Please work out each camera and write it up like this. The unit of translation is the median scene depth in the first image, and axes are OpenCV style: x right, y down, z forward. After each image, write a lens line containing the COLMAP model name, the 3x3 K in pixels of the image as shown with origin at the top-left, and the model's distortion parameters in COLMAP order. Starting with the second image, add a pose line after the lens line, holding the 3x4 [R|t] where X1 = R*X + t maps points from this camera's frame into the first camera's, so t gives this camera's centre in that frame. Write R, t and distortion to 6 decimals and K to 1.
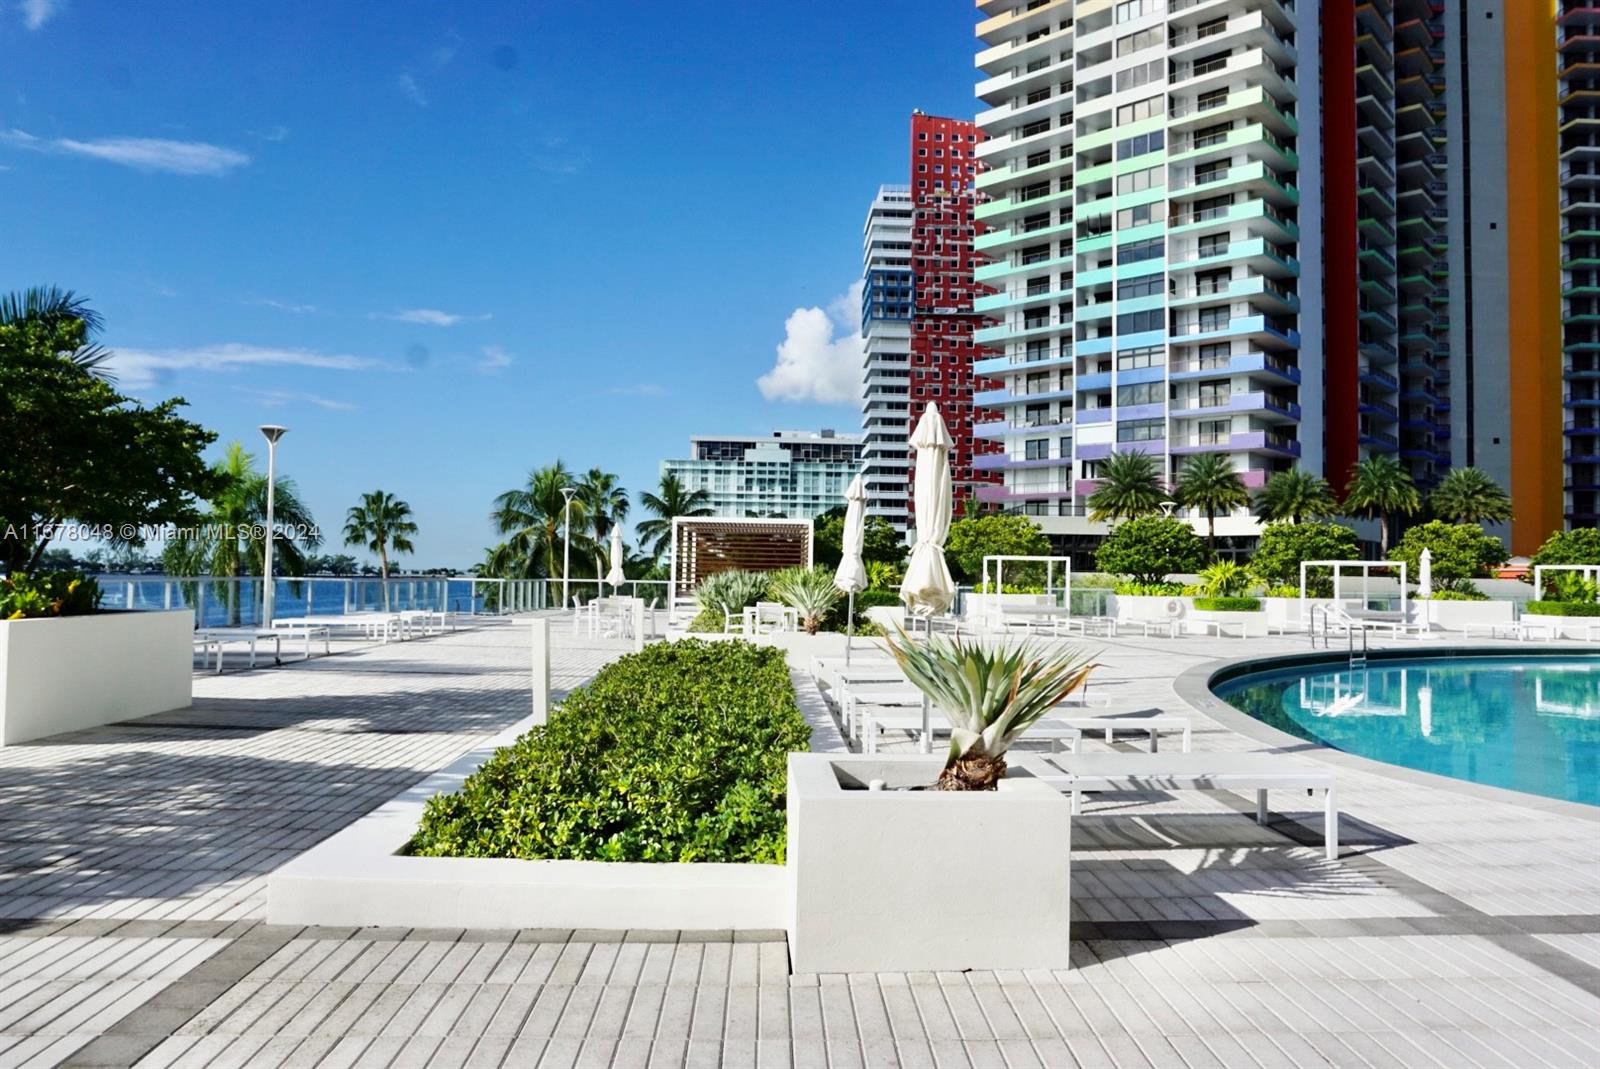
lens RADIAL K [[1079.2, 0, 786.8], [0, 1079.2, 534.6], [0, 0, 1]] dist [-0.039444, 0.026865]
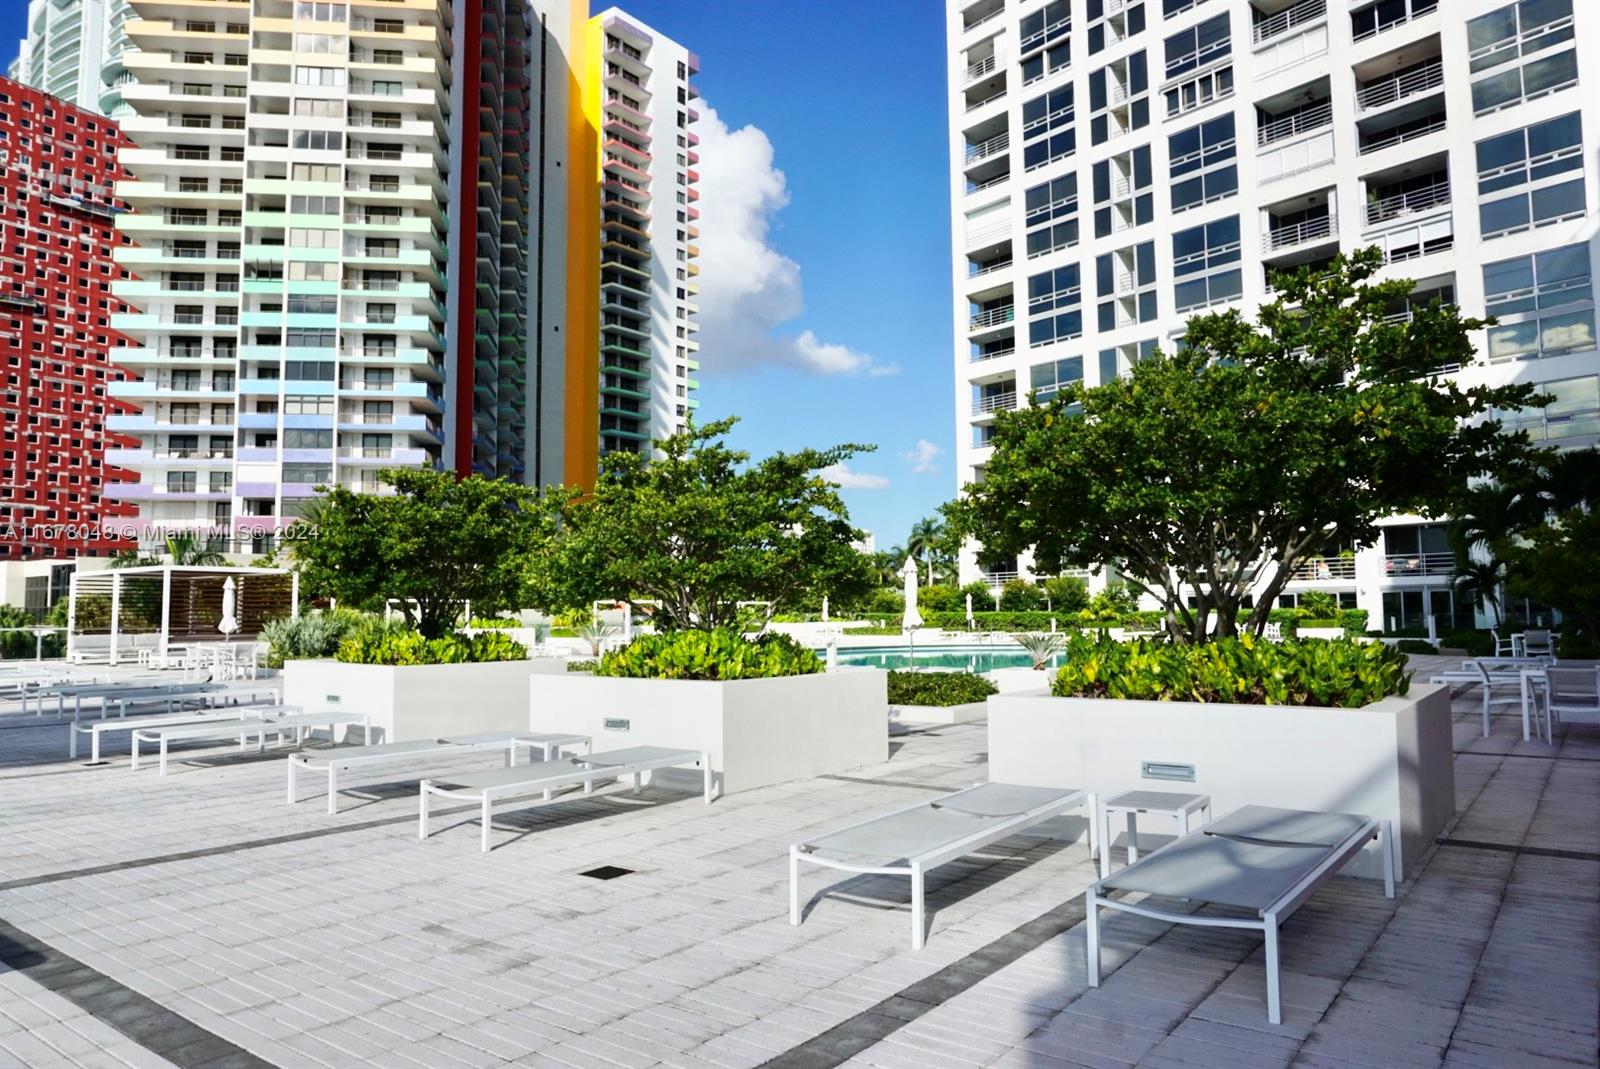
lens RADIAL K [[1079.2, 0, 806.8], [0, 1079.2, 536.6], [0, 0, 1]] dist [-0.039444, 0.026865]
pose [[0.629556, 0.033820, 0.776219, -0.184945], [-0.012535, 0.999364, -0.033376, -0.006534], [-0.776854, 0.011283, 0.629580, -0.044761]]
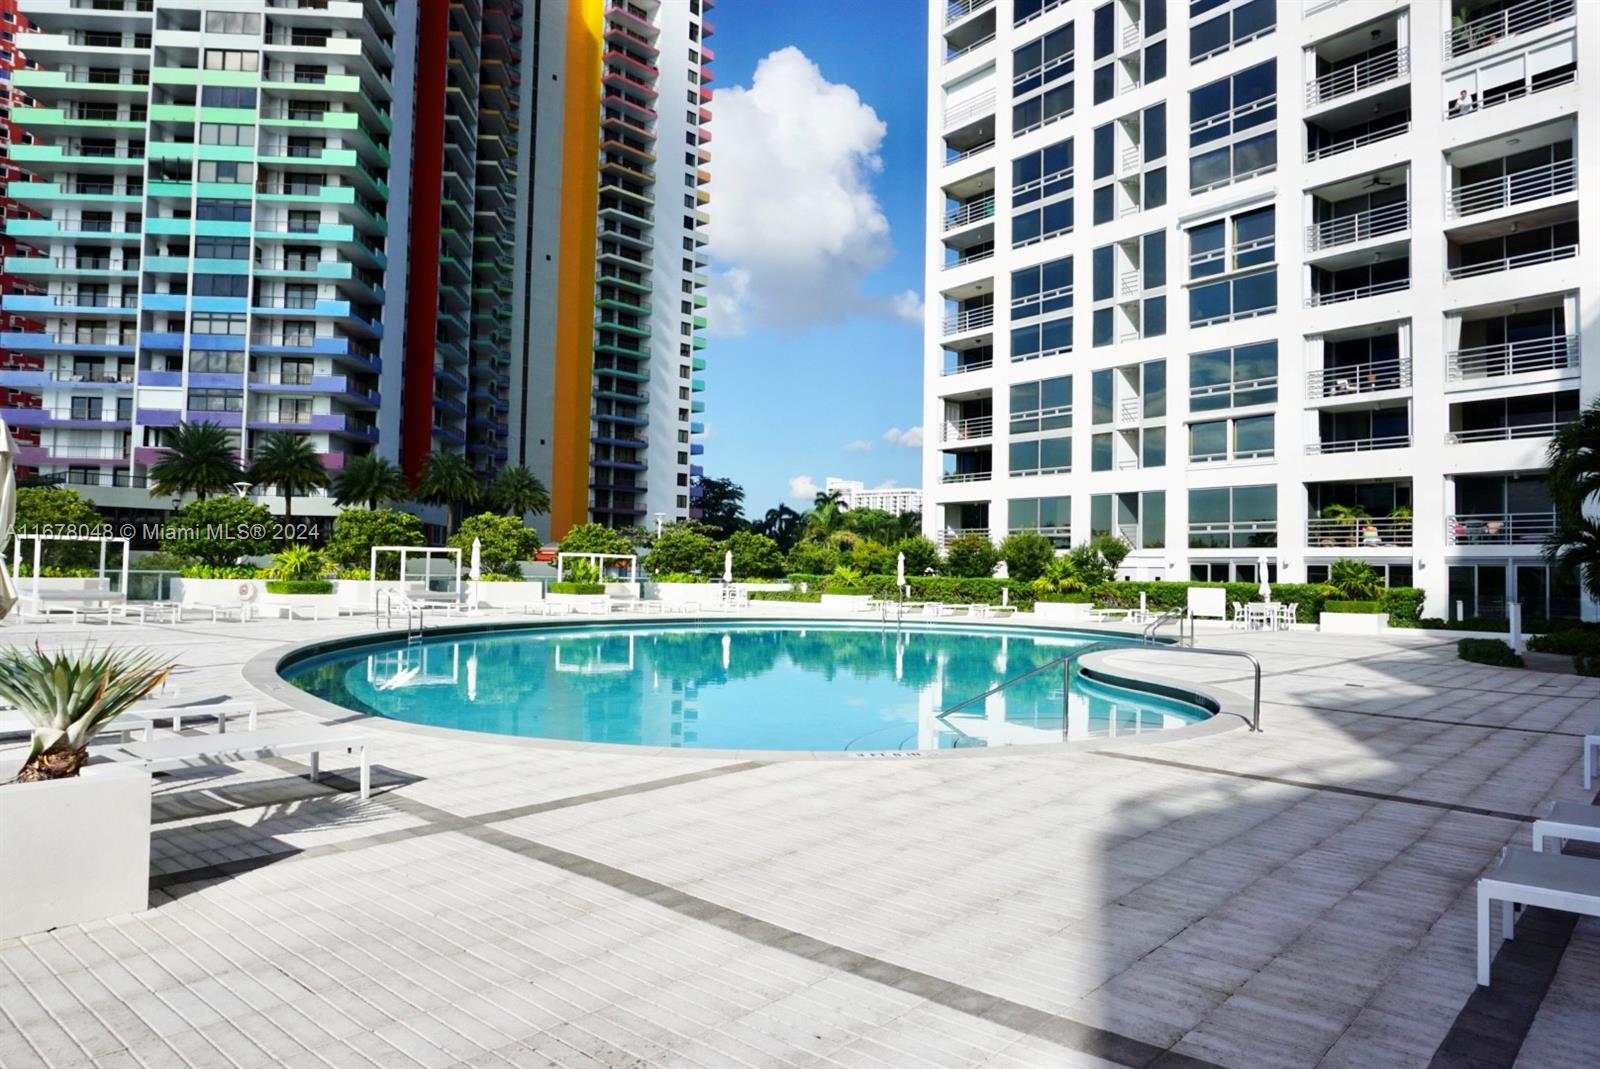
lens RADIAL K [[1079.2, 0, 802.5], [0, 1079.2, 534.5], [0, 0, 1]] dist [-0.039444, 0.026865]
pose [[0.678654, 0.024181, 0.734060, -0.006608], [-0.039537, 0.999211, 0.003638, -0.003171], [-0.733394, -0.031492, 0.679075, -0.018390]]
